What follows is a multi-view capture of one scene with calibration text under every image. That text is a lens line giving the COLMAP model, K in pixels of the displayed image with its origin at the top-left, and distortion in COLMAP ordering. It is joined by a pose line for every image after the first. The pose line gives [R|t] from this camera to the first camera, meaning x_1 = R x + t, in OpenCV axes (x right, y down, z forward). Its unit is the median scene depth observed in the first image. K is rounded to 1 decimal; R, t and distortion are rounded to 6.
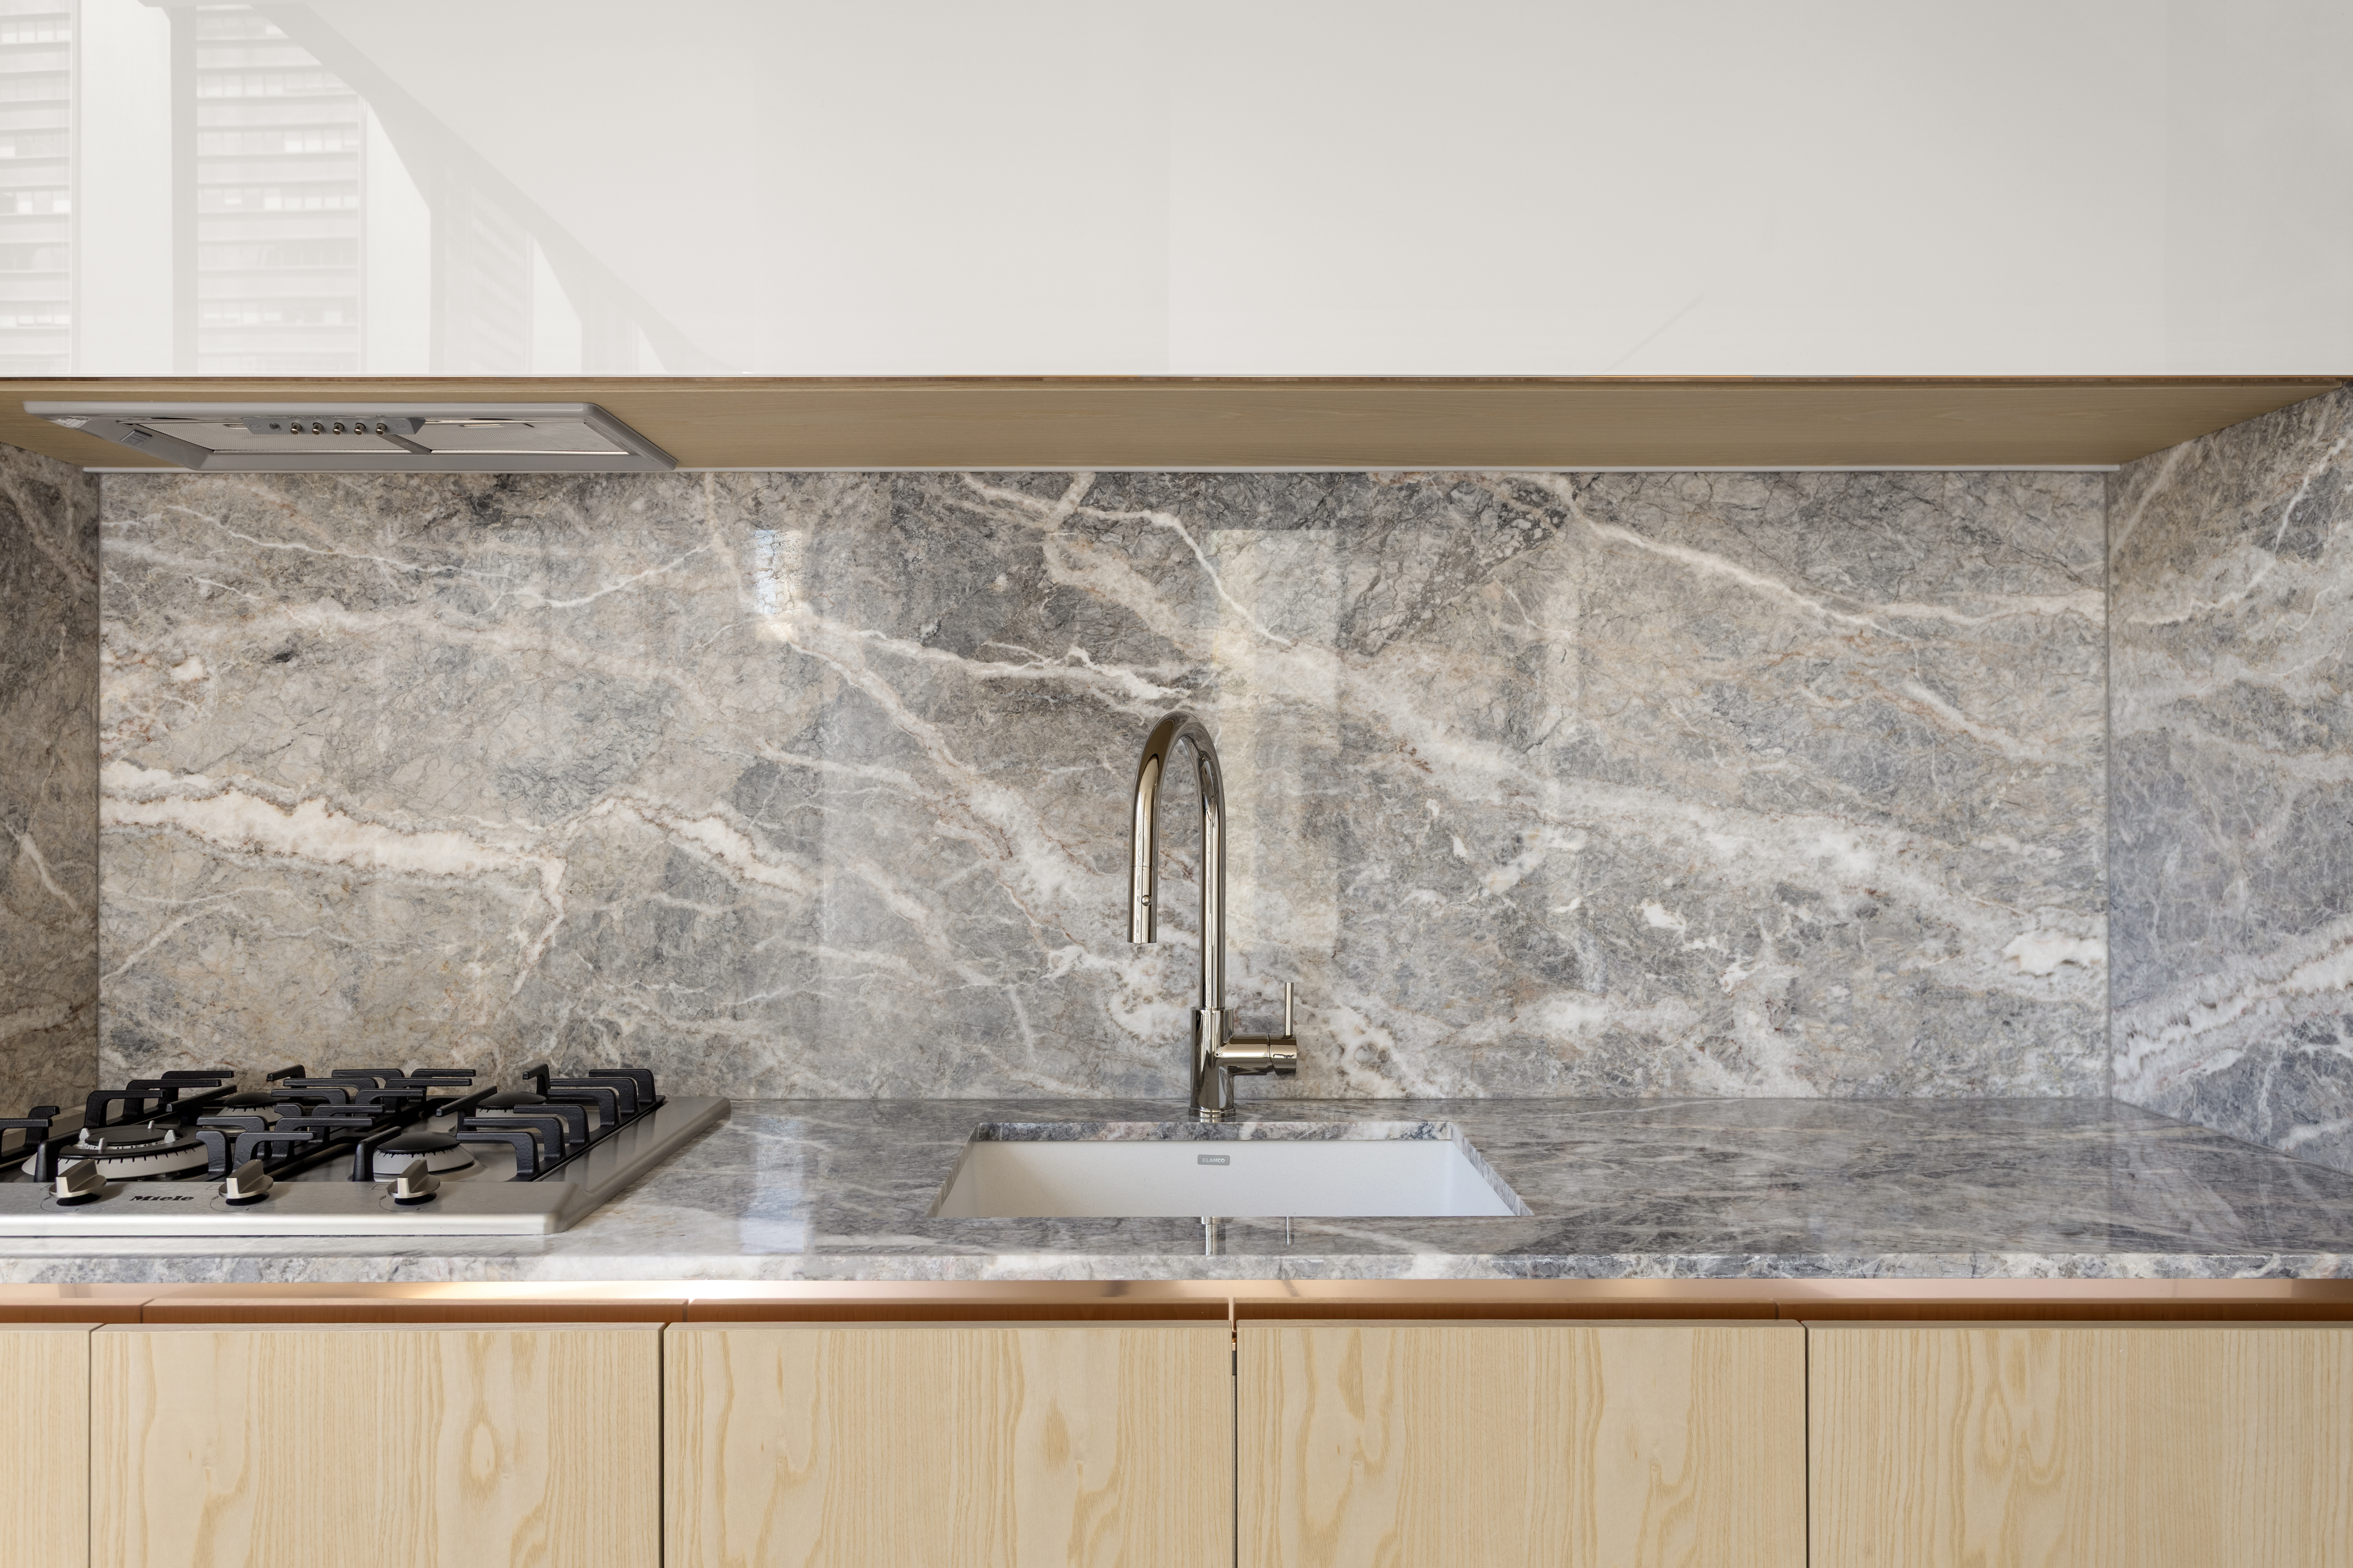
lens RADIAL K [[1681.0, 0, 1177.0], [0, 1681.0, 785.1], [0, 0, 1]] dist [-0.005421, 0.001183]
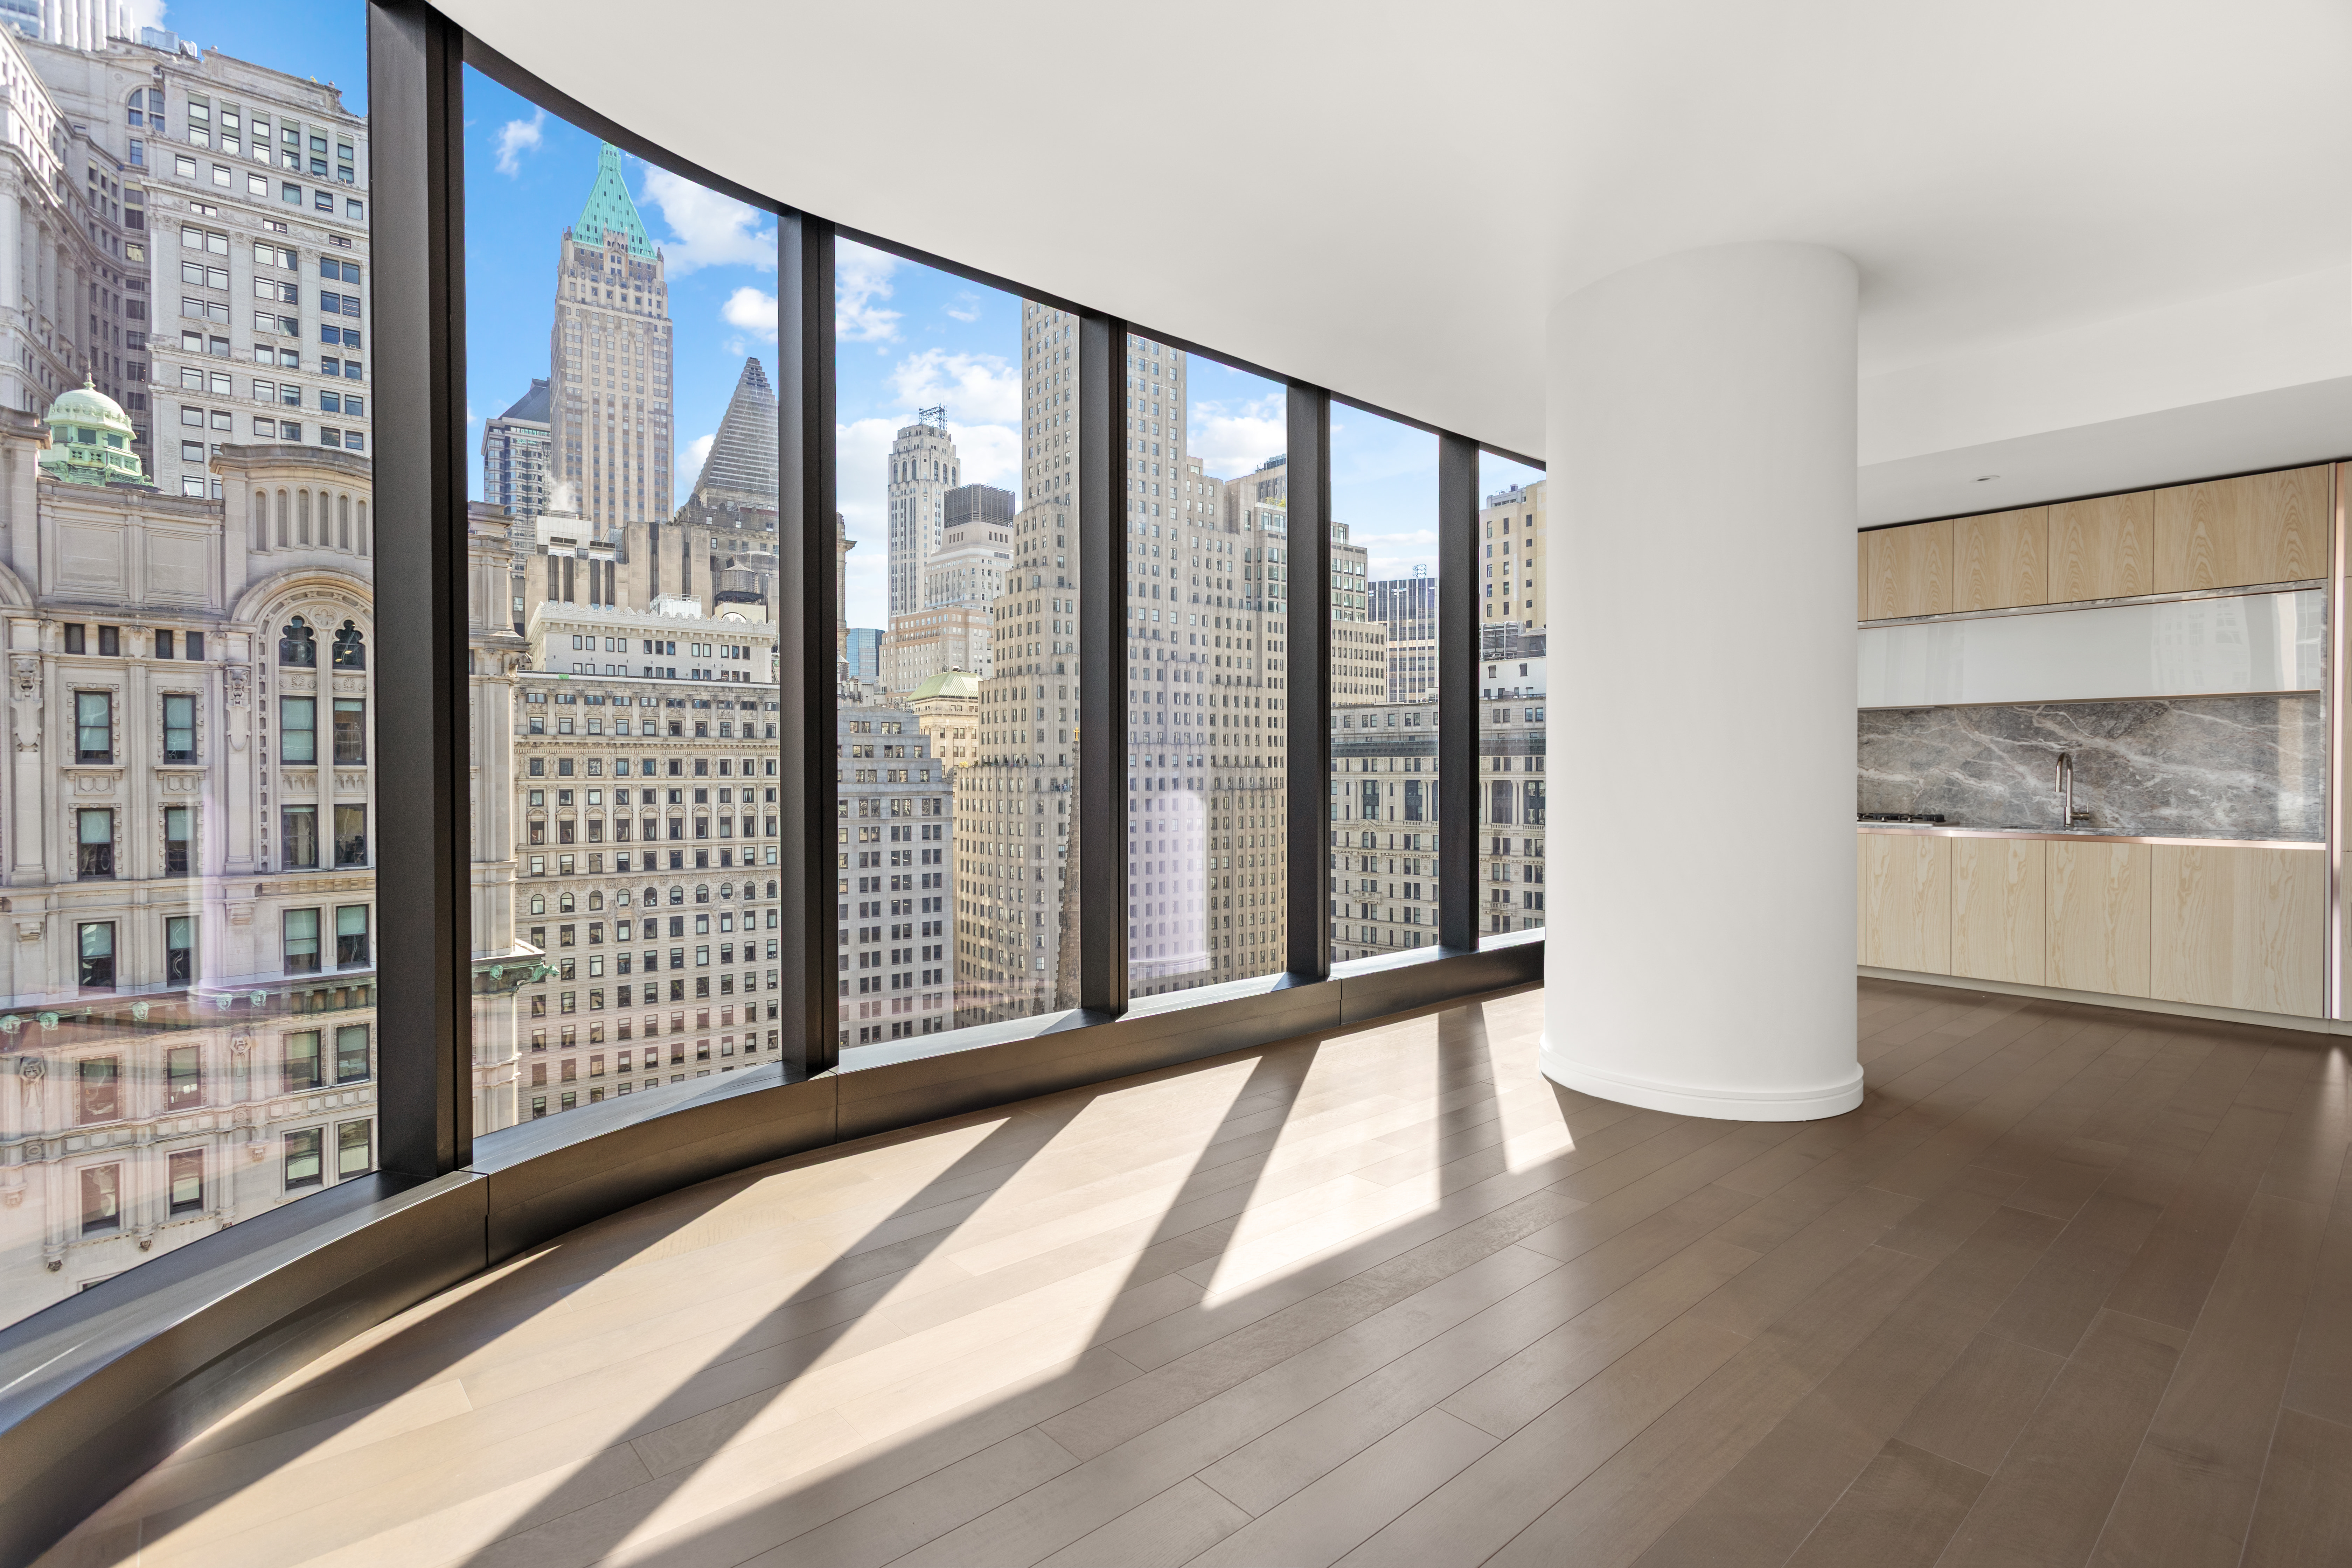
lens RADIAL K [[1121.6, 0, 1148.1], [0, 1121.6, 782.5], [0, 0, 1]] dist [0.004585, 0.001899]
pose [[0.648734, 0.007221, -0.760981, 0.798561], [0.006065, 0.999874, 0.014657, -0.013568], [0.760991, -0.014124, 0.648608, -3.348764]]
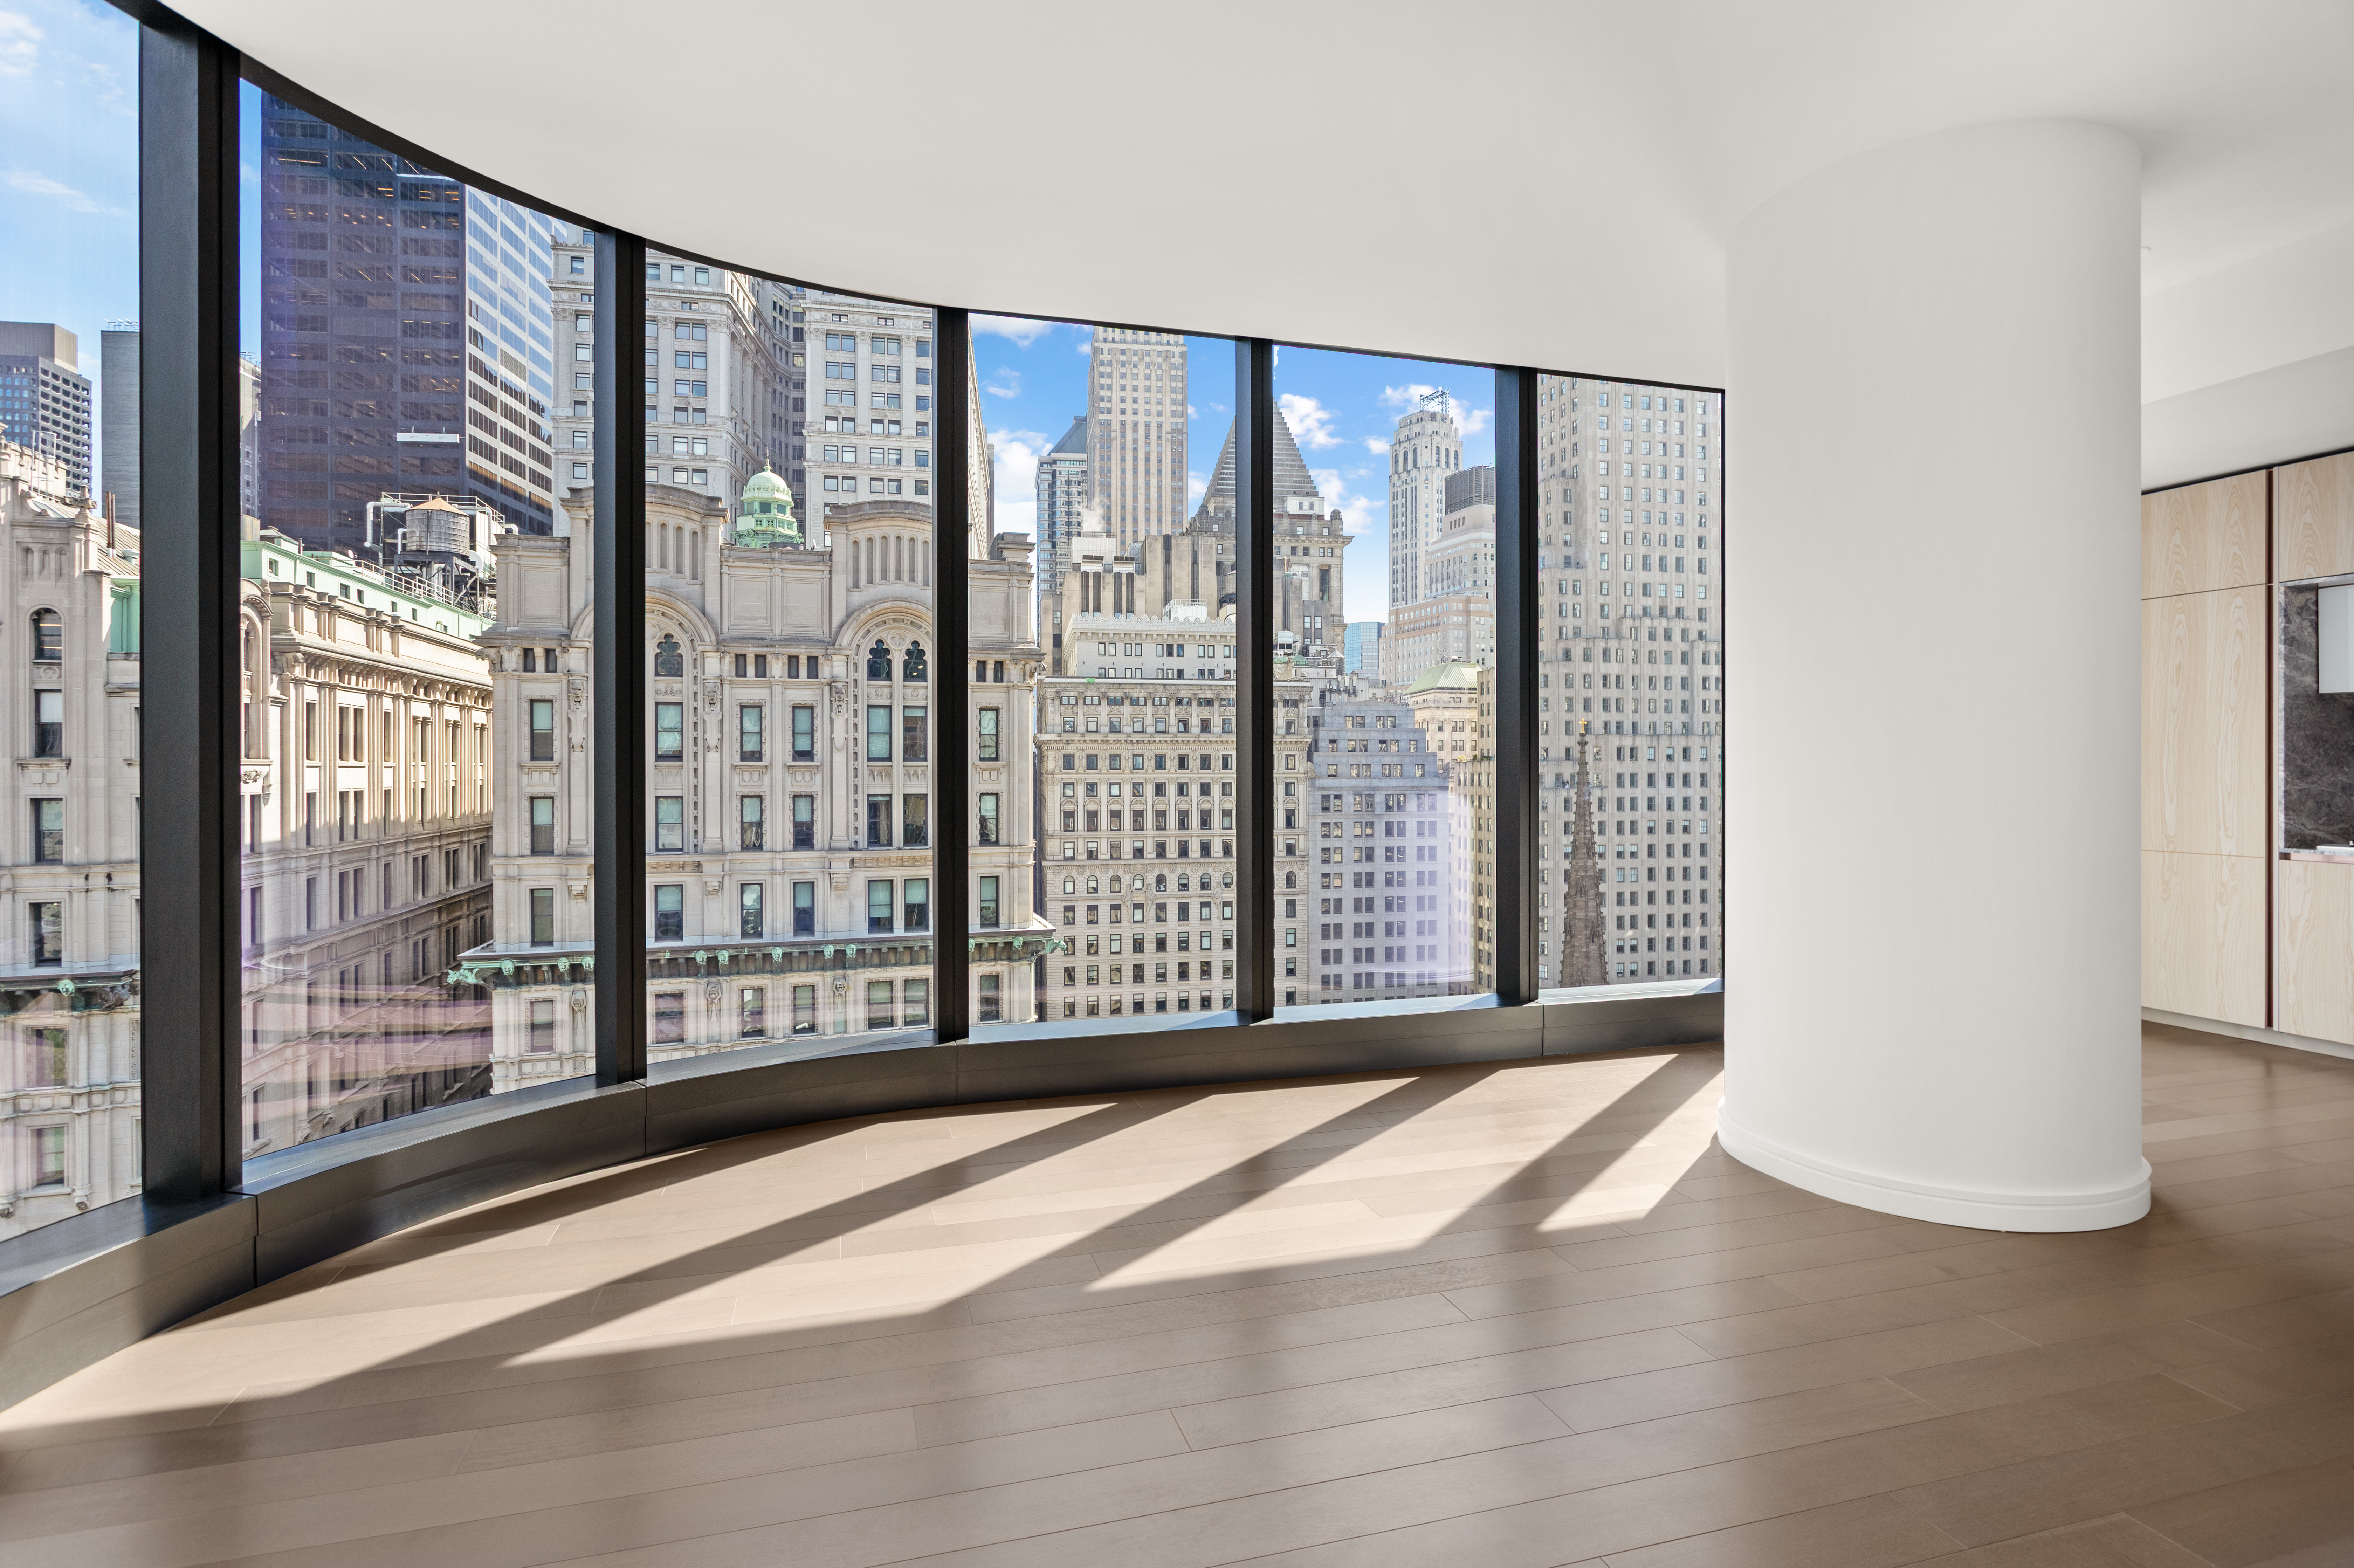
lens RADIAL K [[1144.8, 0, 1150.5], [0, 1144.8, 765.3], [0, 0, 1]] dist [-0.010664, 0.009436]
pose [[0.265397, -0.000542, -0.964139, 1.293896], [0.007976, 0.999967, 0.001633, -0.041536], [0.964106, -0.008124, 0.265392, -2.713074]]
